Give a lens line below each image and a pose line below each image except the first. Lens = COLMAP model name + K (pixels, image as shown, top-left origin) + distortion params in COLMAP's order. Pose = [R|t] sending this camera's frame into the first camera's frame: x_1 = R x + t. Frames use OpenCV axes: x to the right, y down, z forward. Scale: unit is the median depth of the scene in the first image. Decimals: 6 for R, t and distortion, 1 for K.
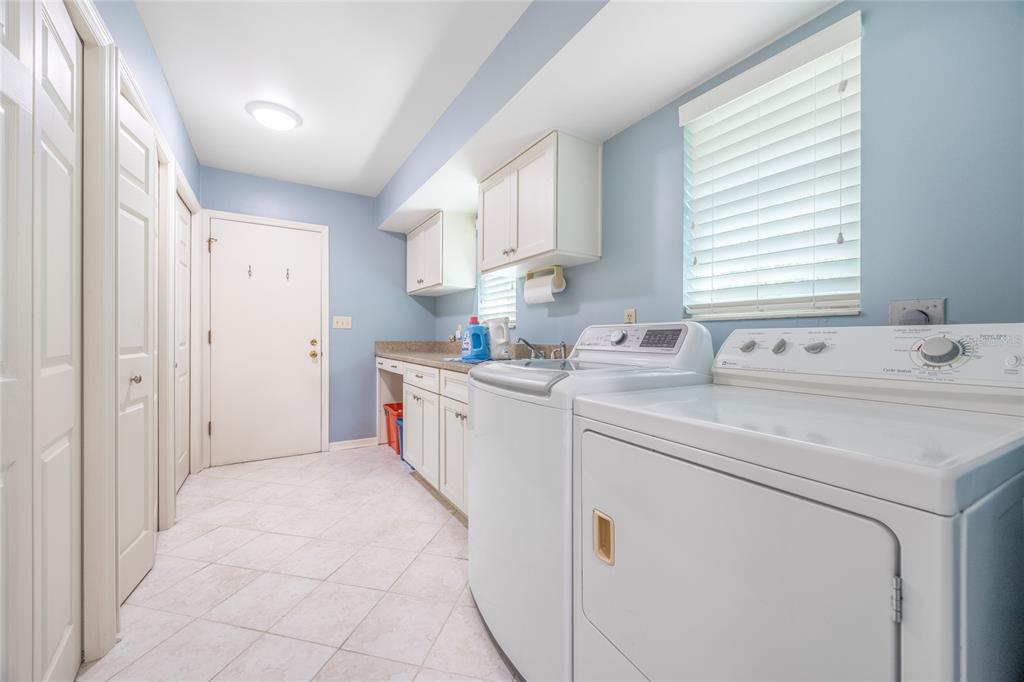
lens RADIAL K [[395.5, 0, 515.4], [0, 395.5, 335.7], [0, 0, 1]] dist [0.000096, -0.000075]
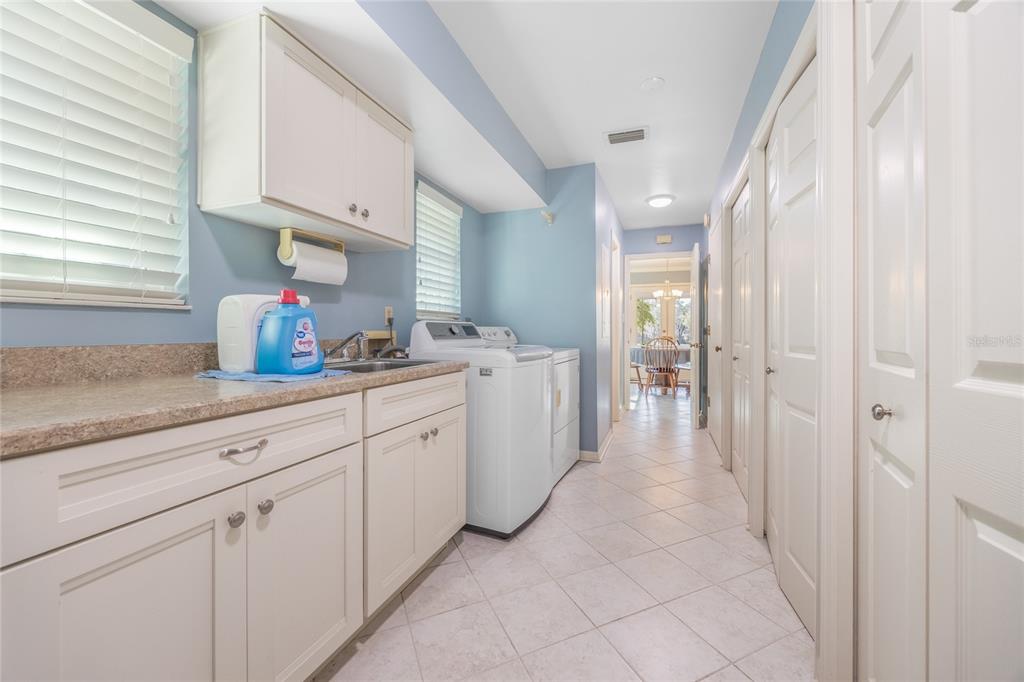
lens RADIAL K [[395.5, 0, 515.0], [0, 395.5, 334.7], [0, 0, 1]] dist [0.000096, -0.000075]
pose [[-0.605623, -0.007863, 0.795713, -1.033932], [-0.001109, 0.999959, 0.009038, 0.006463], [-0.795751, 0.004592, -0.605607, 1.638543]]
